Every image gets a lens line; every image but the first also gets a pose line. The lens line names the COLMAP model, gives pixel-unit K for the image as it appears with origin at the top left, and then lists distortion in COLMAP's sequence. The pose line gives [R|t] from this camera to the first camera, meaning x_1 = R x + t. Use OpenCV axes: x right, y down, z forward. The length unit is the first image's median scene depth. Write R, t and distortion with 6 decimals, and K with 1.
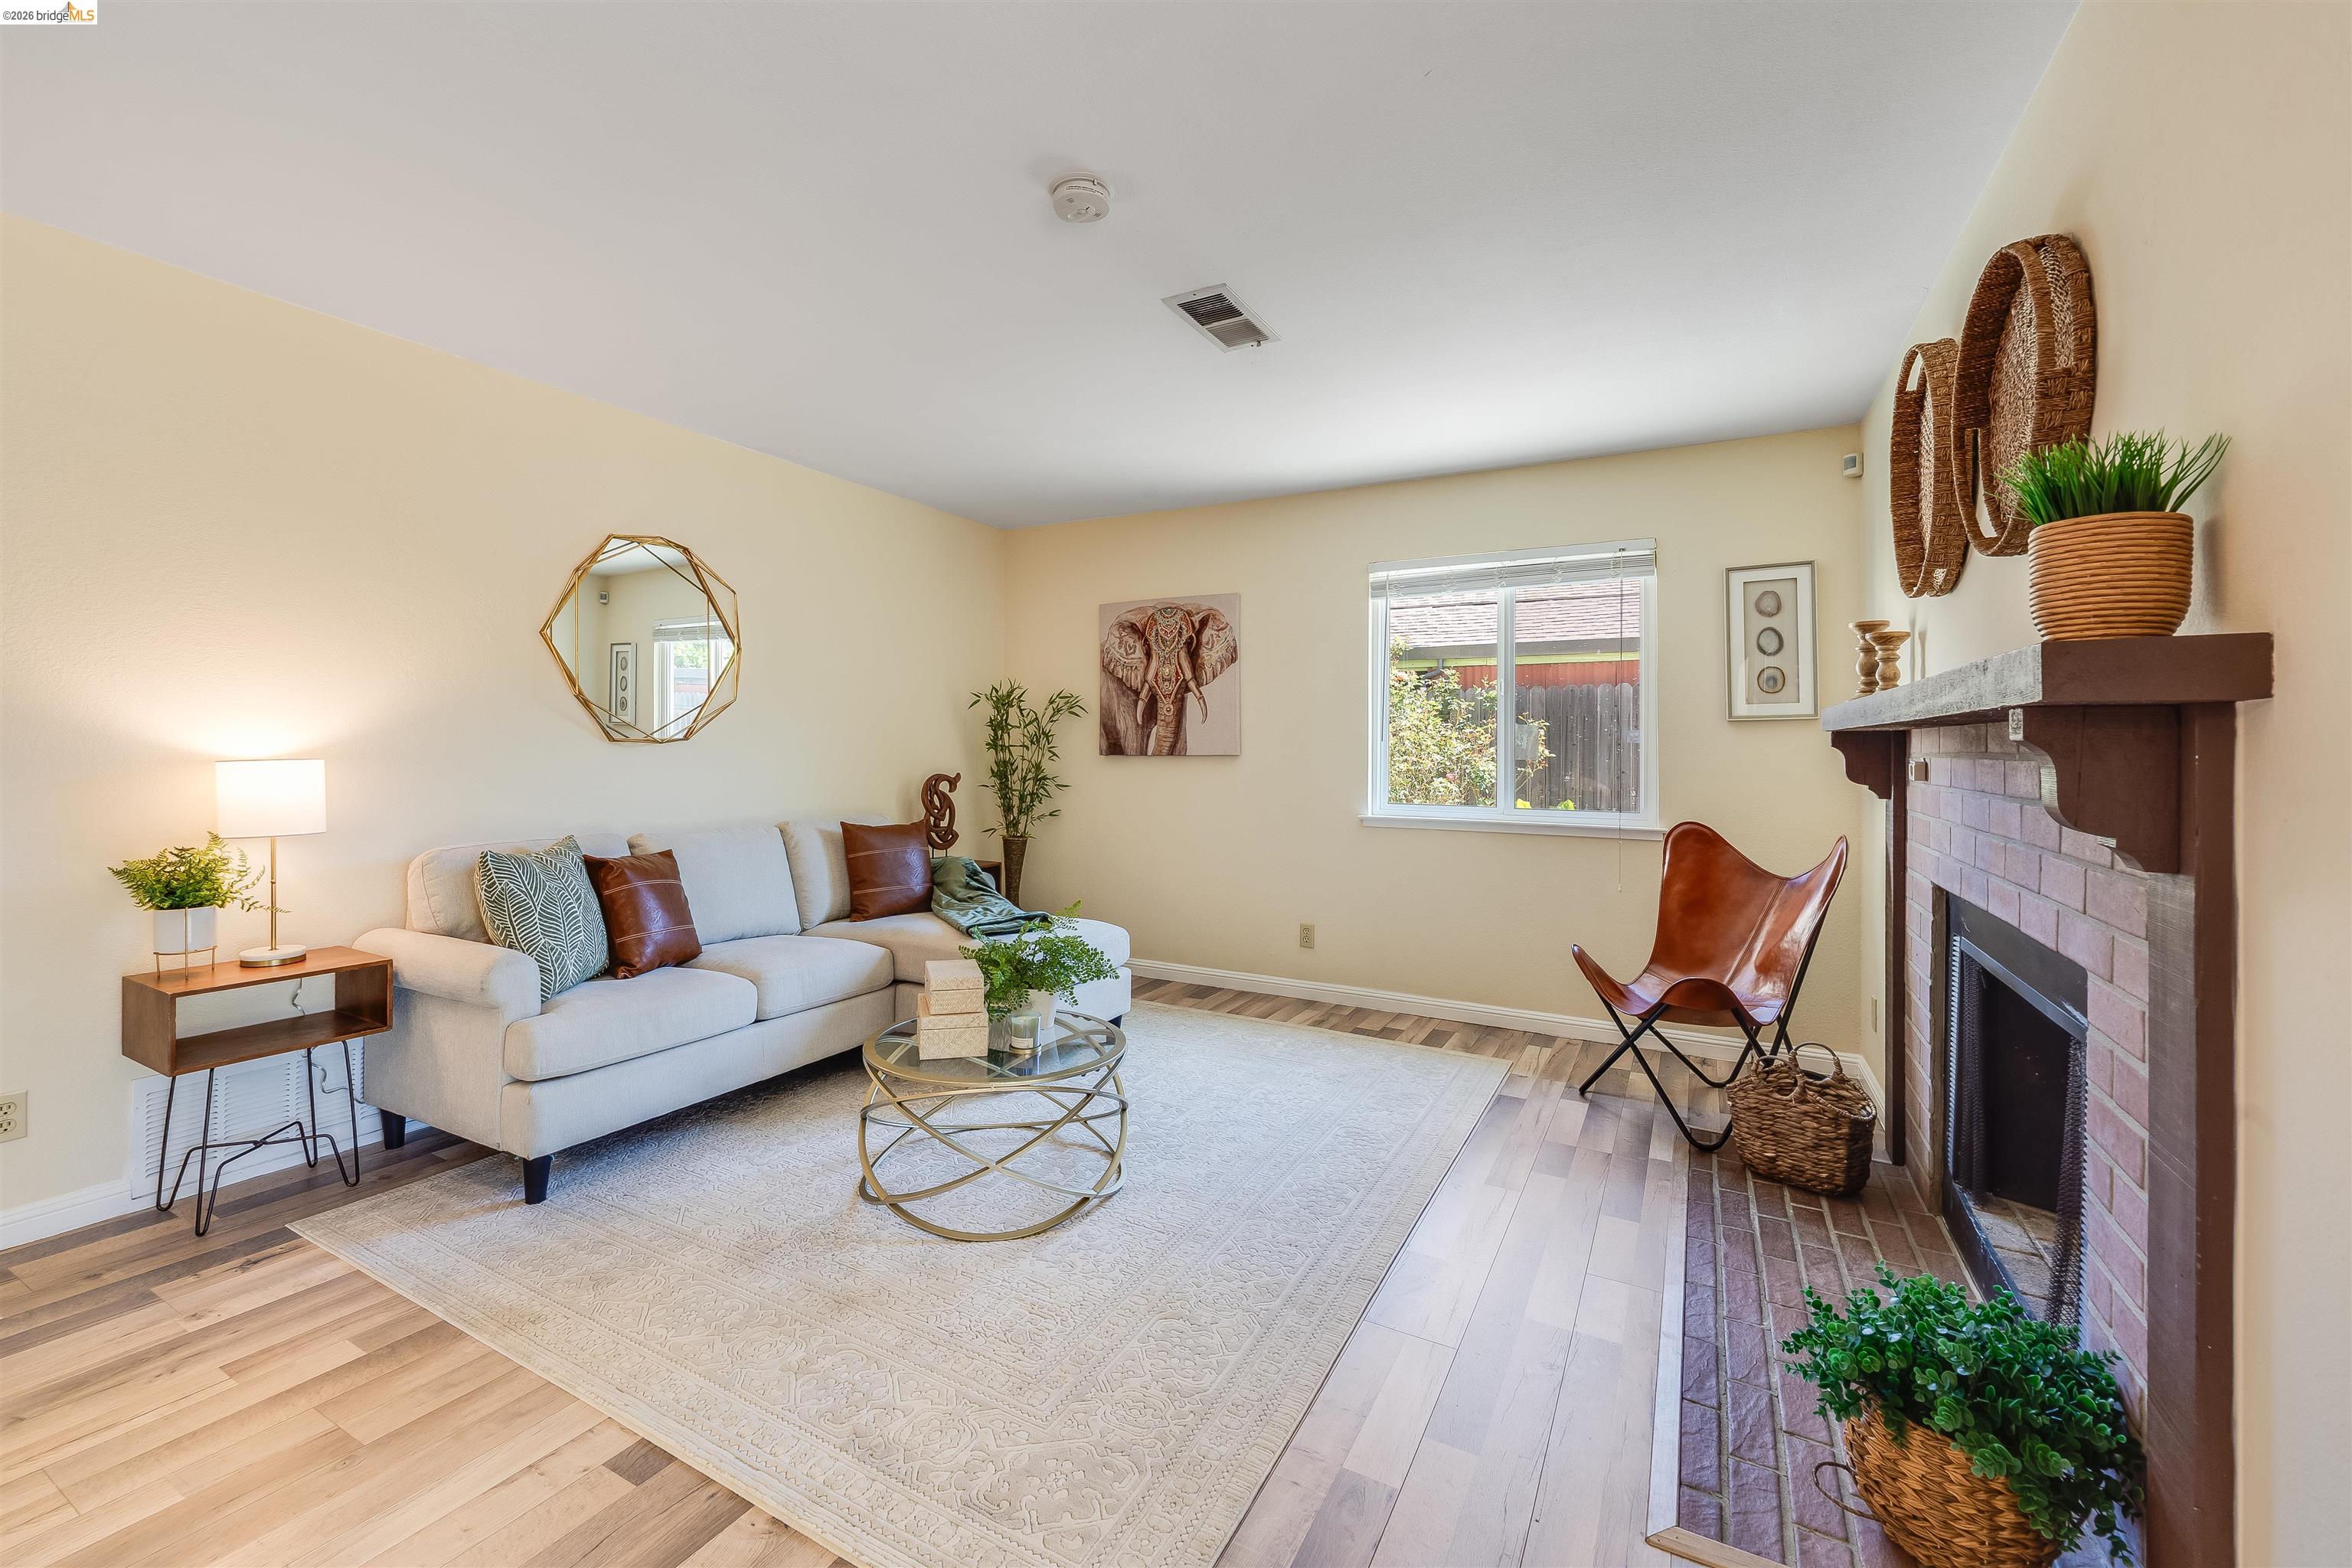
lens RADIAL K [[967.8, 0, 1132.3], [0, 967.8, 742.7], [0, 0, 1]] dist [0.000301, -0.001295]
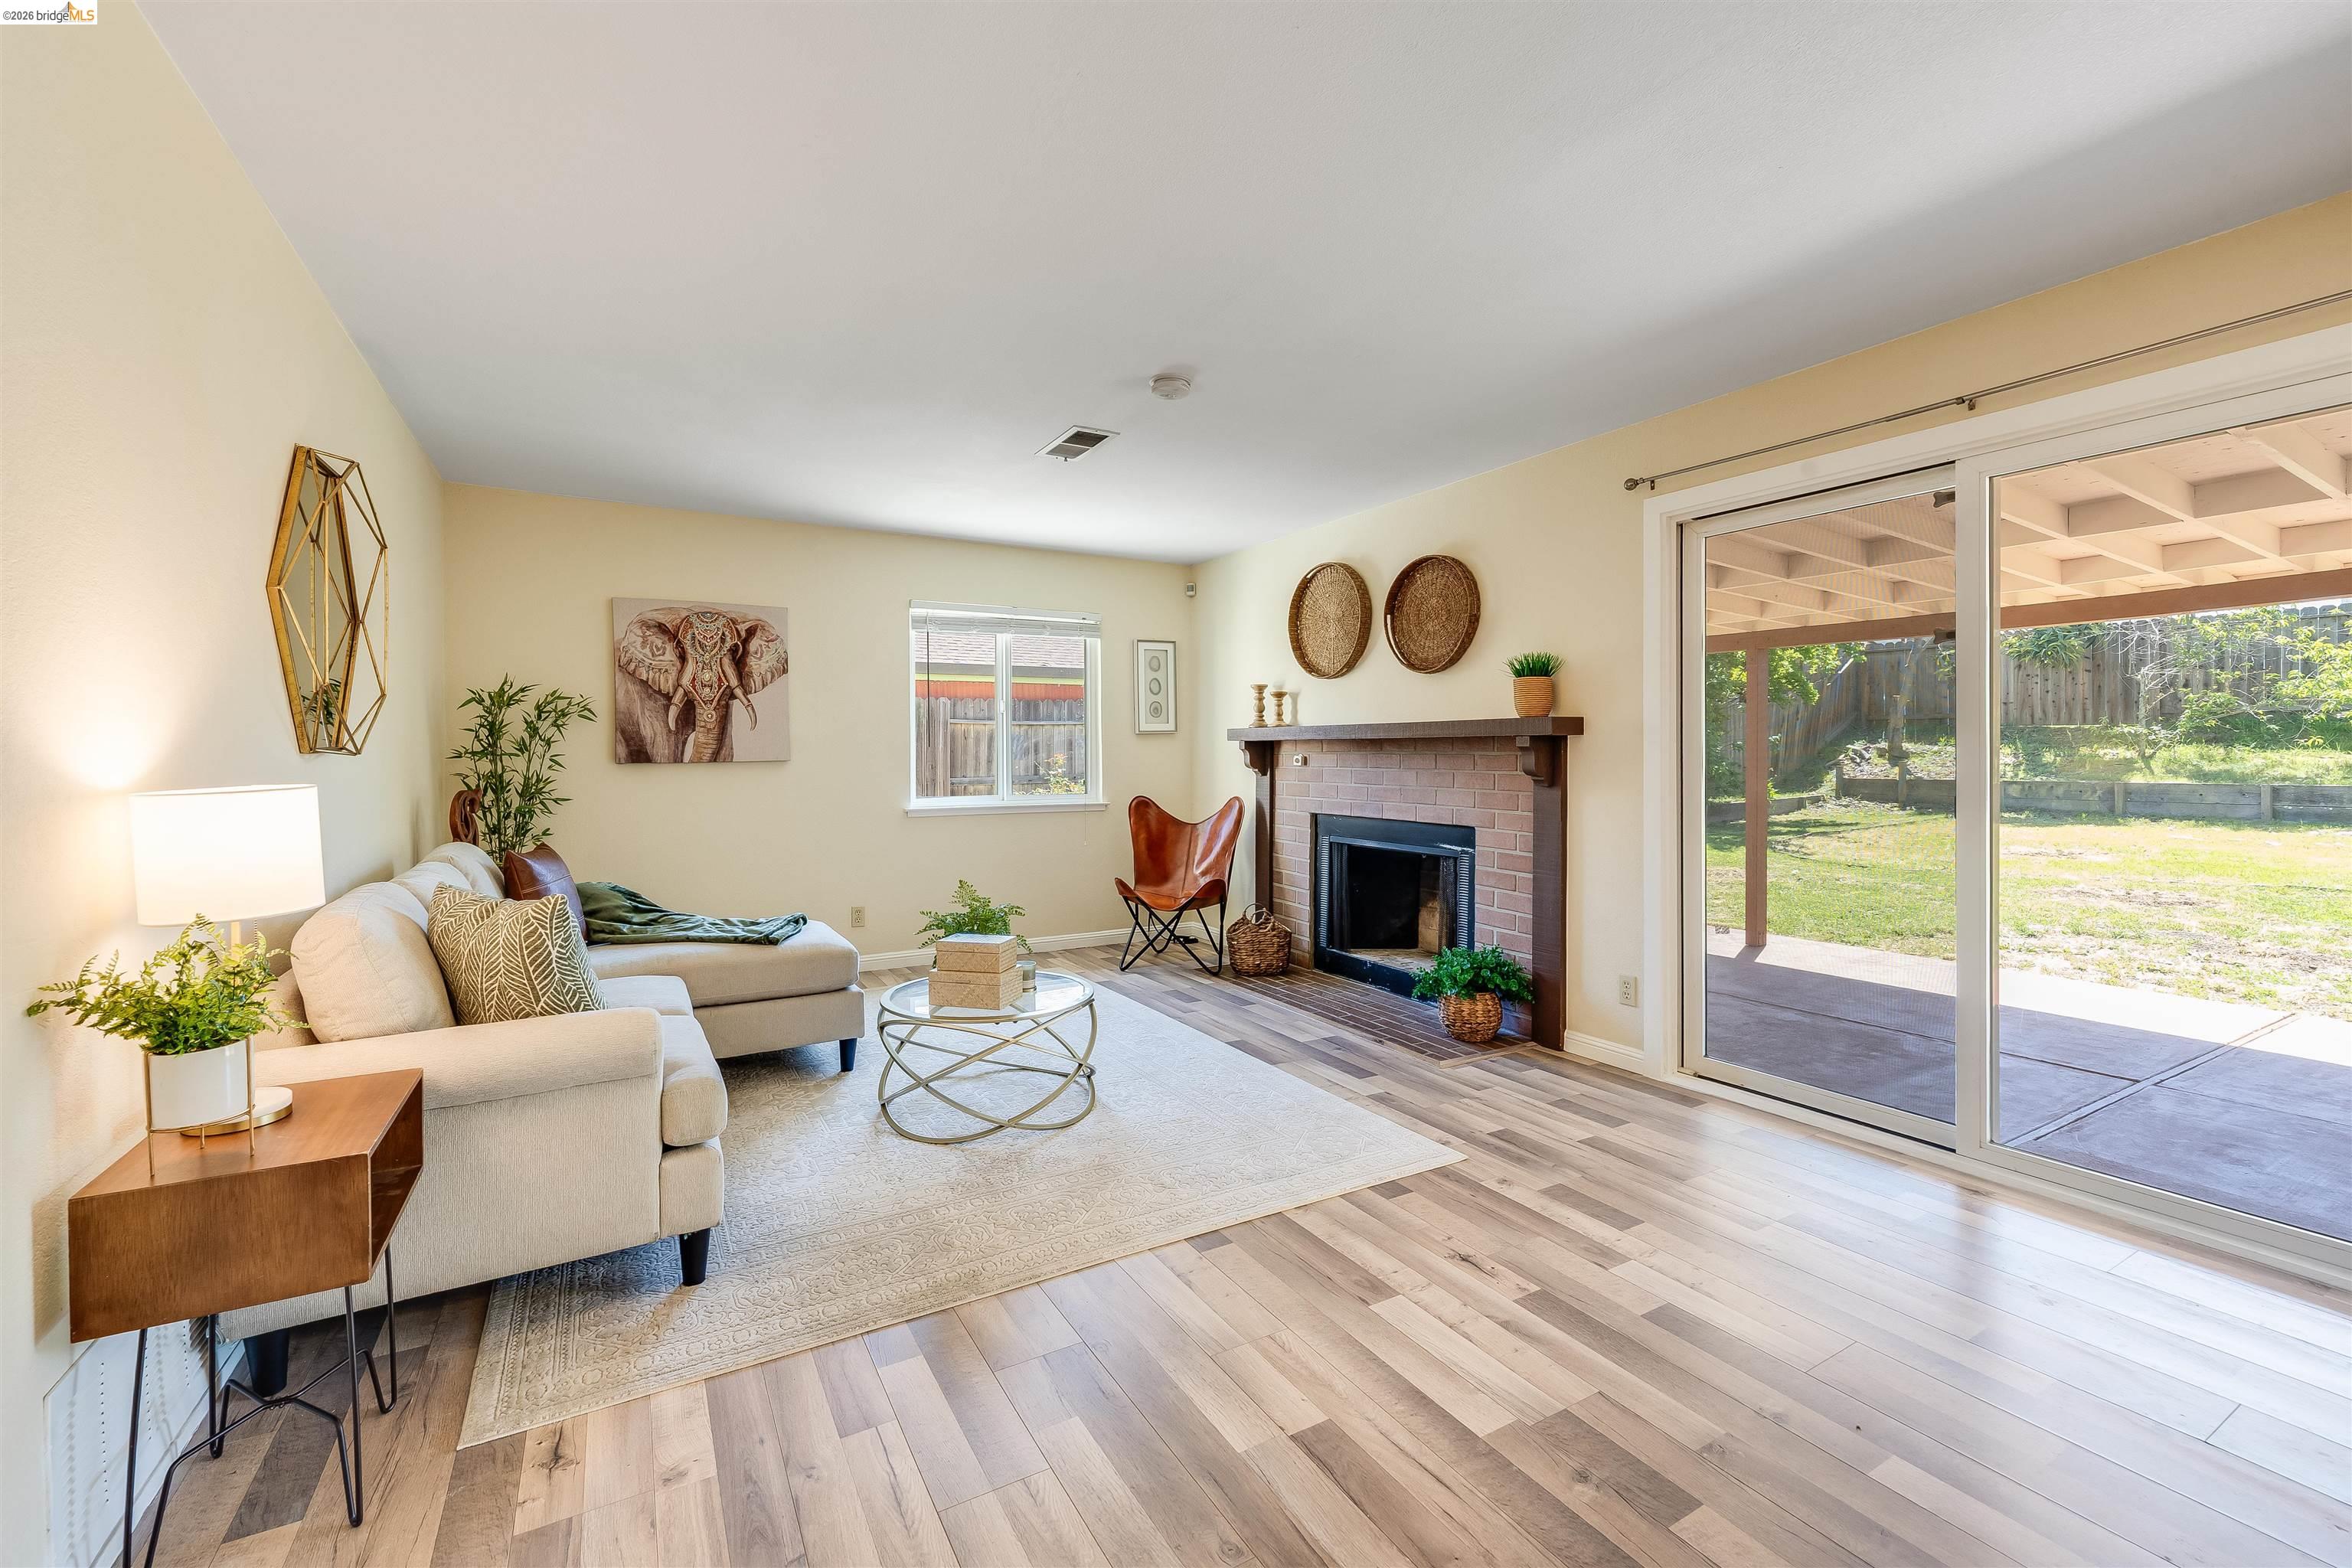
lens RADIAL K [[967.8, 0, 1154.1], [0, 967.8, 767.0], [0, 0, 1]] dist [0.000301, -0.001295]
pose [[0.517394, -0.022293, 0.855457, -0.804284], [0.003095, 0.999703, 0.024180, -0.006364], [-0.855742, -0.009863, 0.517309, 0.140979]]
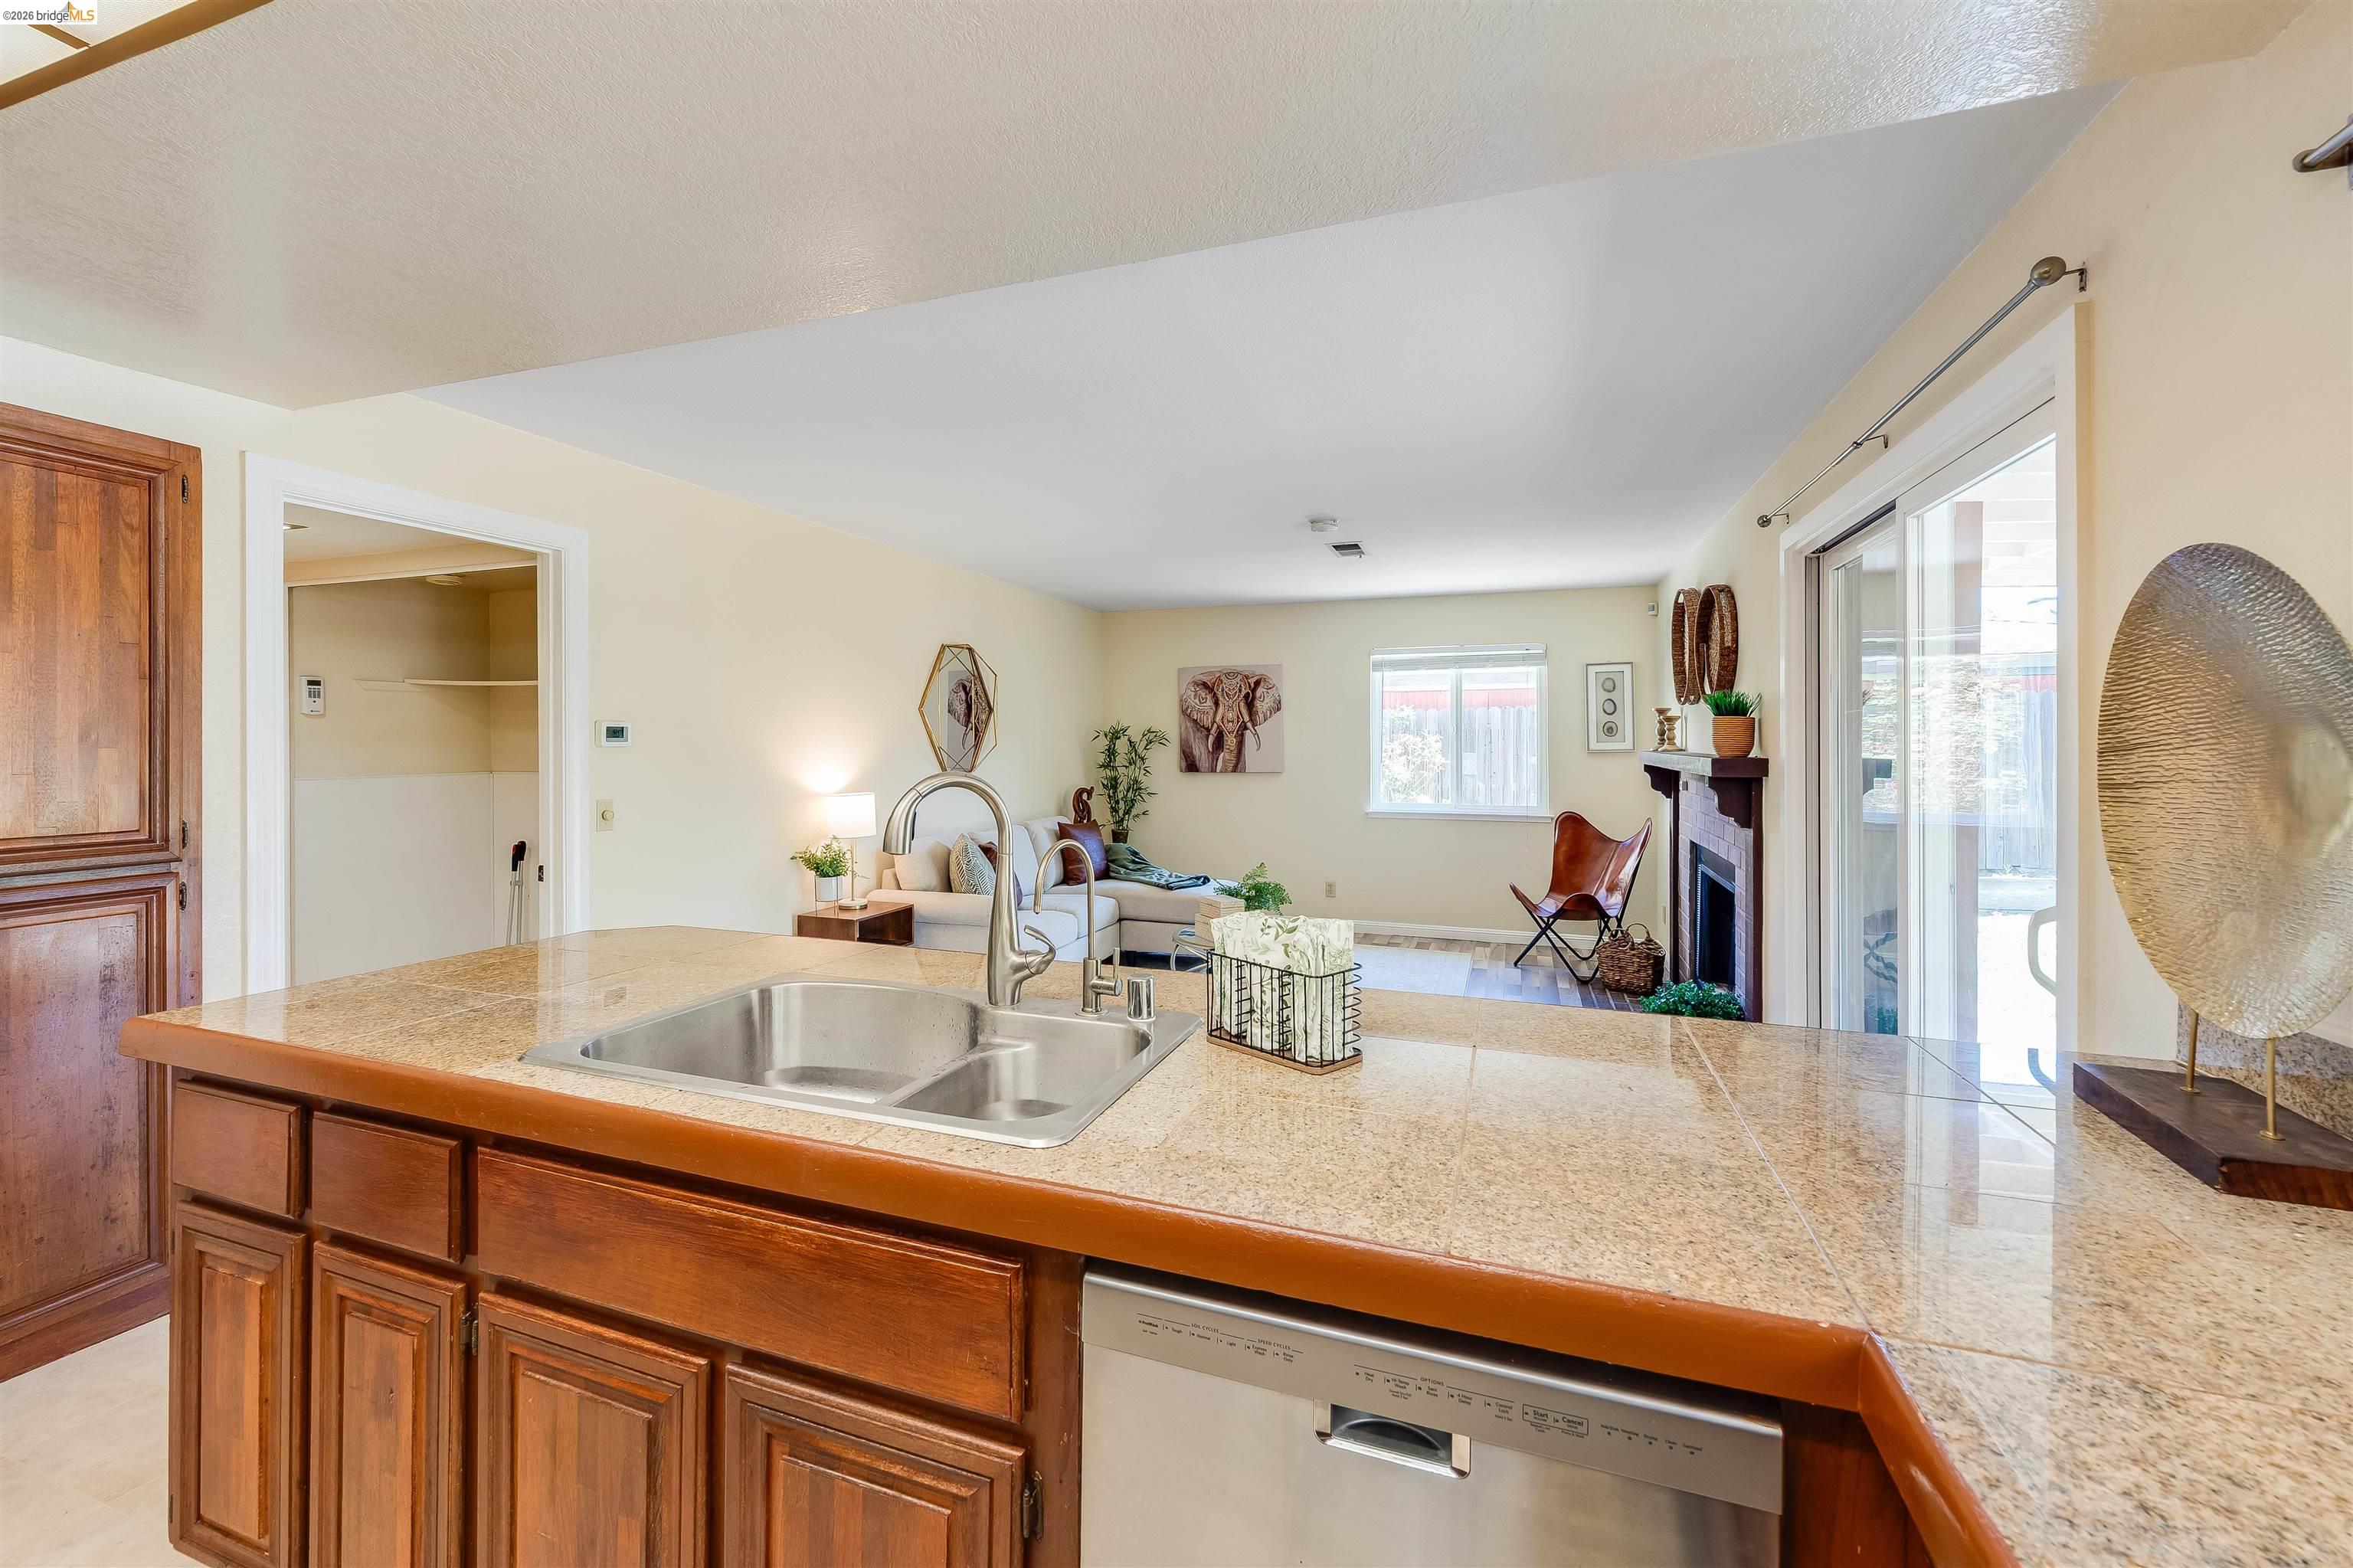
lens RADIAL K [[958.0, 0, 1135.8], [0, 958.0, 748.5], [0, 0, 1]] dist [0.000965, -0.000033]
pose [[0.988513, -0.010502, 0.150768, -0.461107], [0.008566, 0.999872, 0.013479, -0.062198], [-0.150890, -0.012032, 0.988477, -0.597997]]
